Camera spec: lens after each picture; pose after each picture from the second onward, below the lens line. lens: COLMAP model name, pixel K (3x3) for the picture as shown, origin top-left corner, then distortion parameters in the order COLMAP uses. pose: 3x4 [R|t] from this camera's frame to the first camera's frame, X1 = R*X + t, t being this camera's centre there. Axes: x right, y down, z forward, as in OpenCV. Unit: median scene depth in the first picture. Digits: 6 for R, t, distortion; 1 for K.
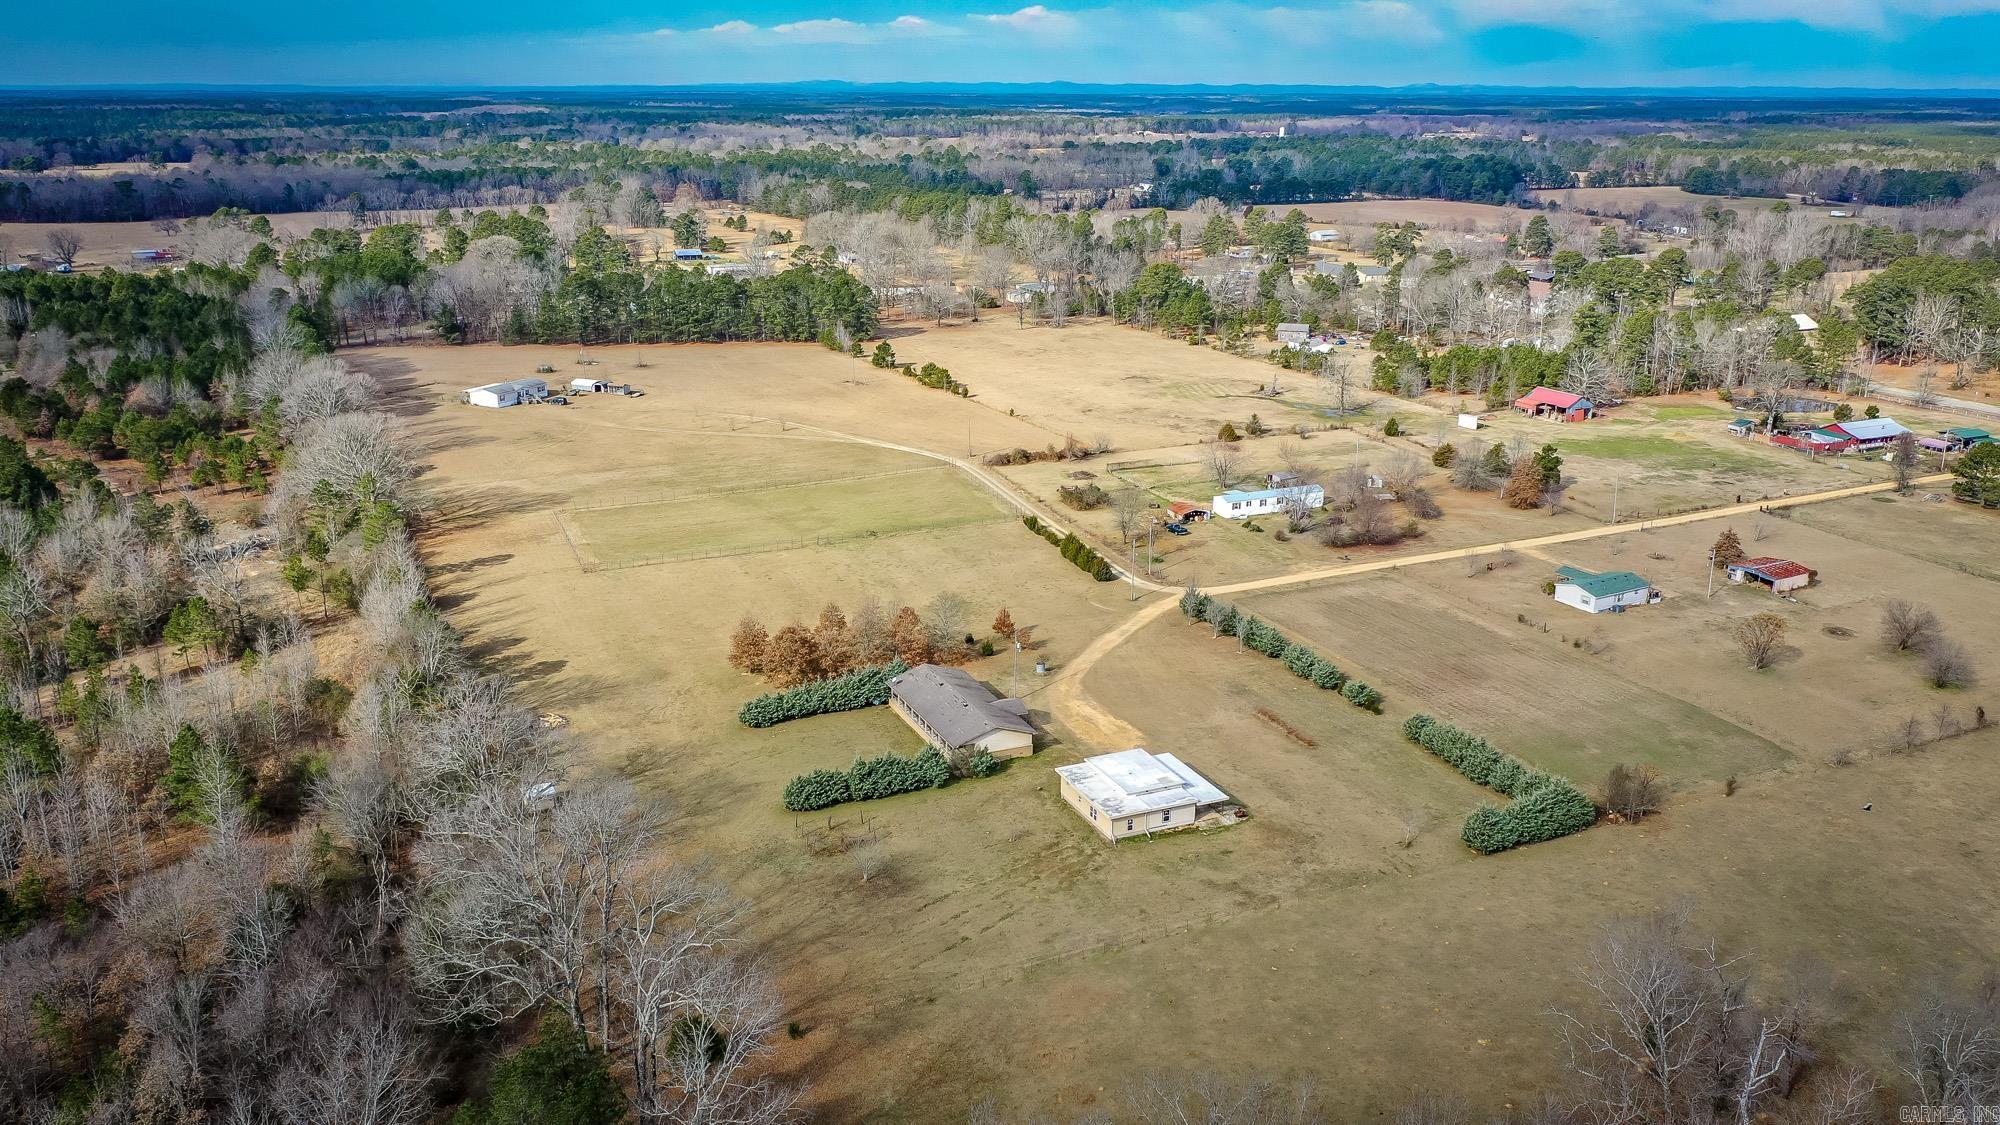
lens RADIAL K [[1582.2, 0, 997.9], [0, 1582.2, 559.3], [0, 0, 1]] dist [-0.002227, 0.004965]
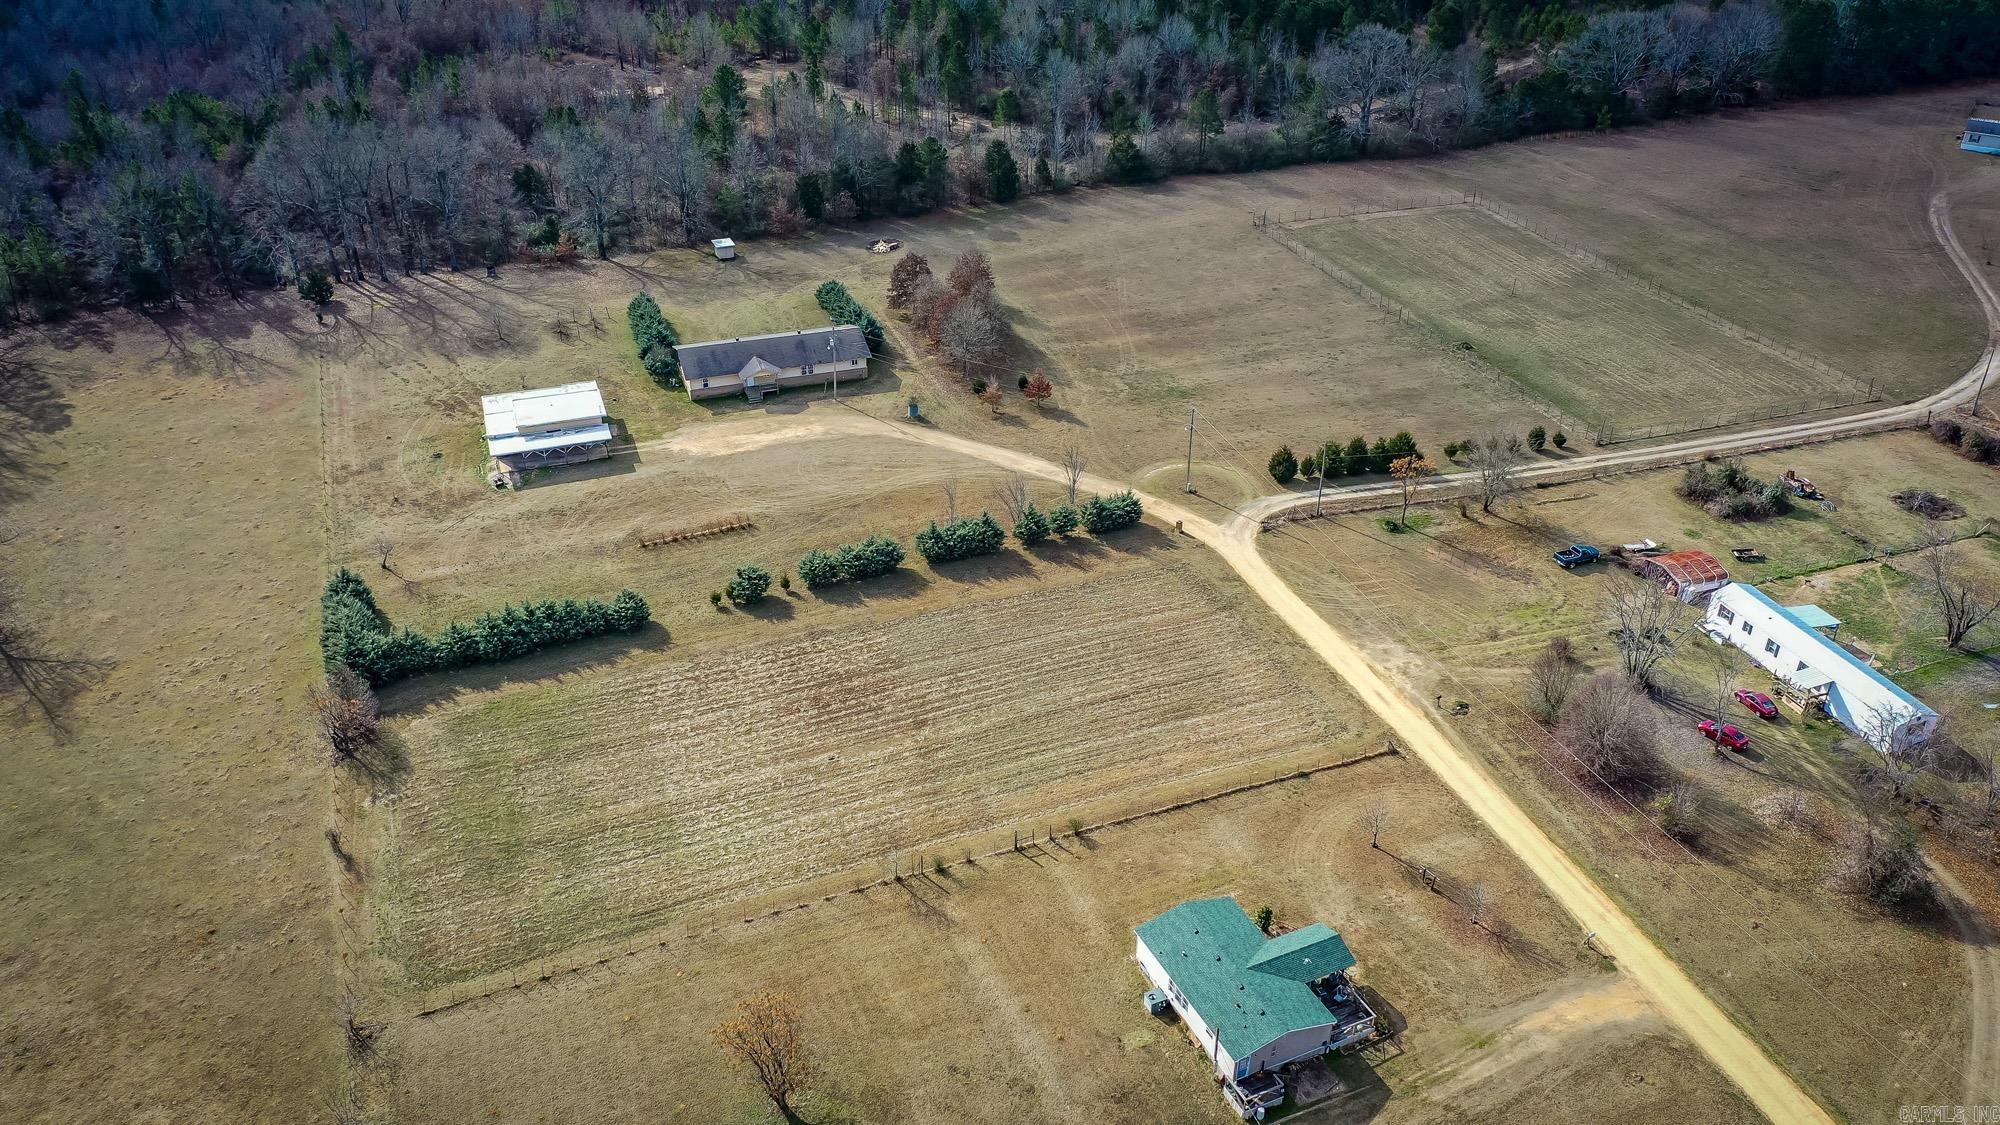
lens RADIAL K [[1582.2, 0, 997.9], [0, 1582.2, 559.3], [0, 0, 1]] dist [-0.002227, 0.004965]
pose [[-0.092859, 0.502311, -0.859686, 0.676924], [-0.295225, 0.810700, 0.505577, -0.265638], [0.950905, 0.300748, 0.073015, 0.840637]]
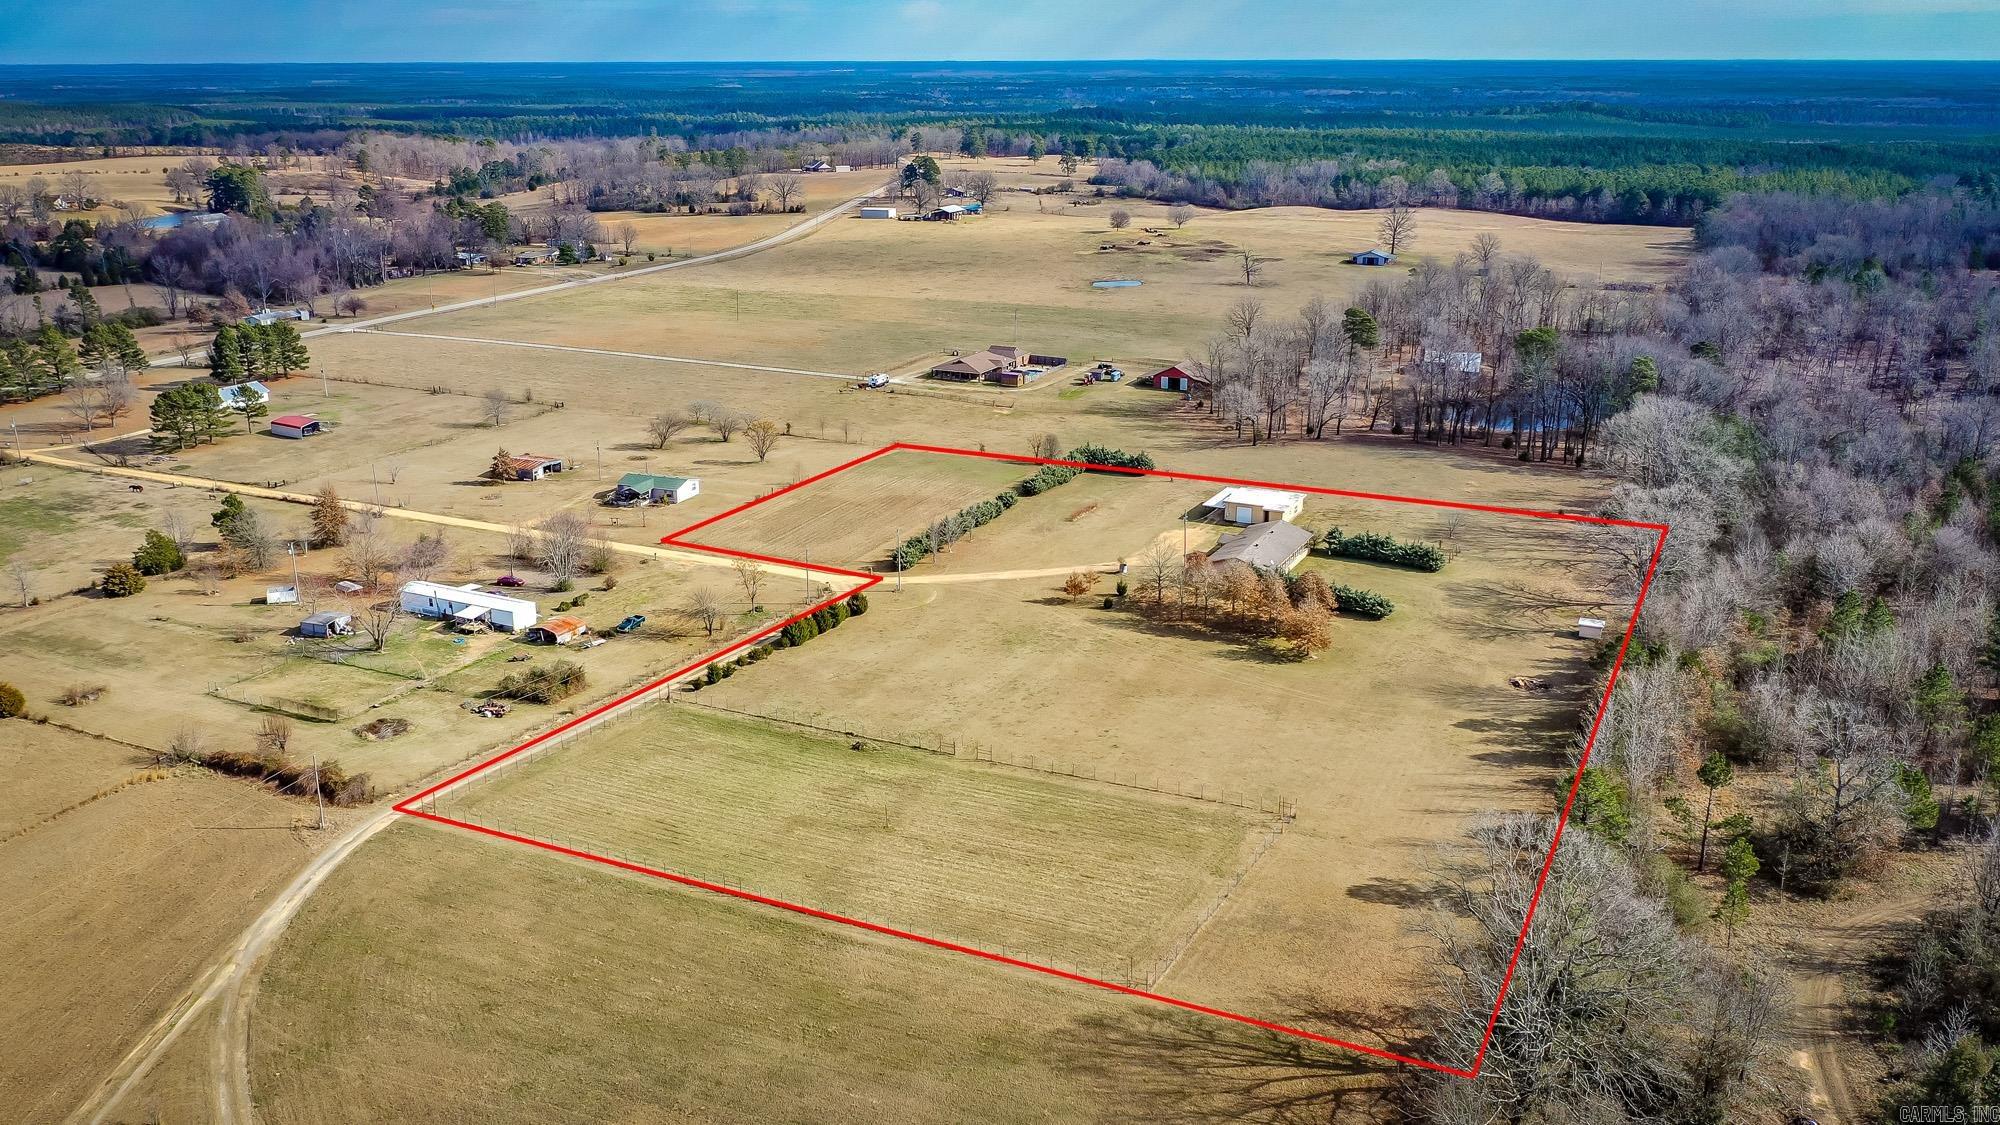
lens RADIAL K [[1595.2, 0, 992.0], [0, 1595.2, 562.4], [0, 0, 1]] dist [-0.005167, 0.005692]
pose [[-0.624337, -0.240000, 0.743373, -0.644836], [0.226927, 0.854869, 0.466587, -0.414507], [-0.747467, 0.459999, -0.479264, 1.356589]]
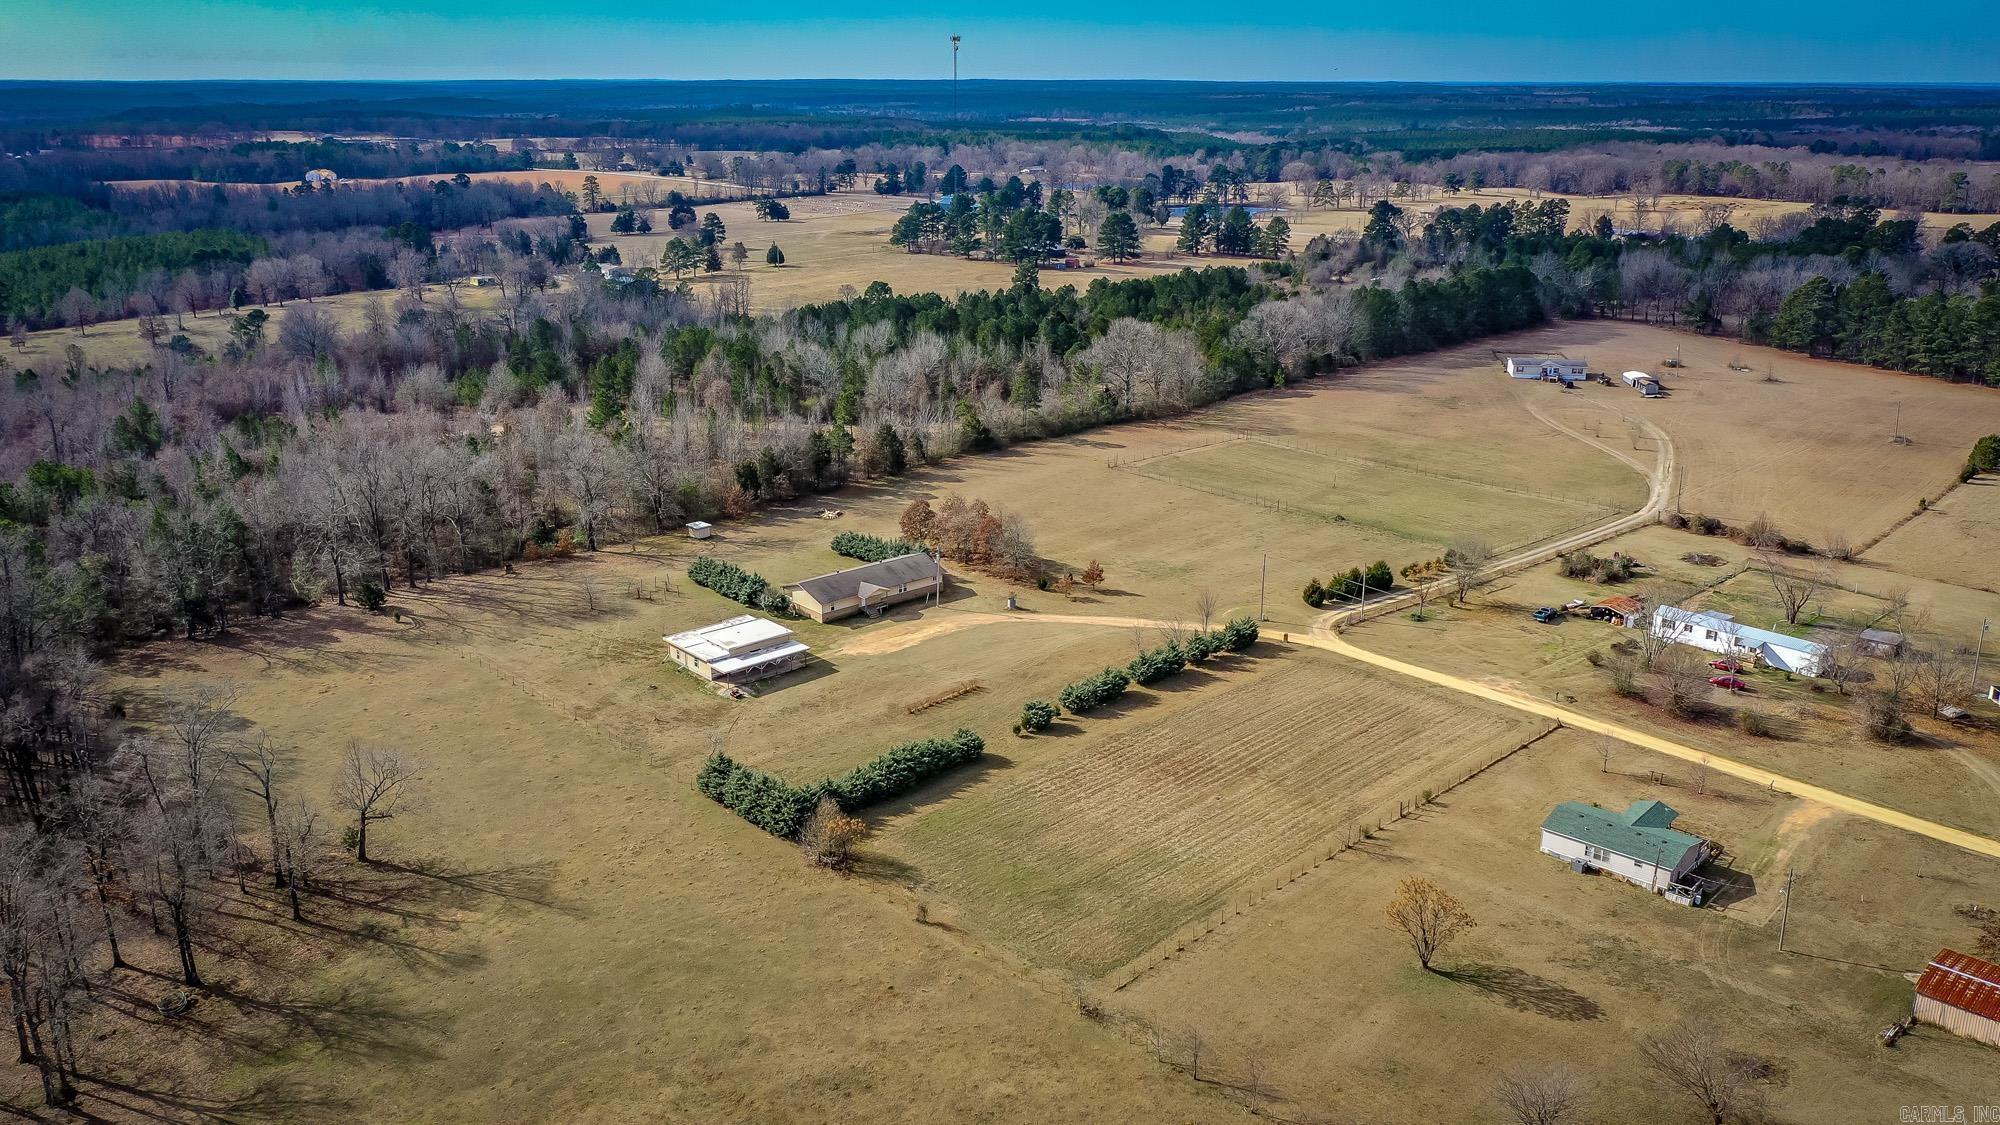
lens RADIAL K [[1595.2, 0, 992.0], [0, 1595.2, 562.4], [0, 0, 1]] dist [-0.005167, 0.005692]
pose [[0.297834, 0.278764, -0.913009, 0.824595], [-0.276517, 0.940603, 0.196986, -0.135945], [0.913692, 0.193793, 0.357226, 0.504324]]
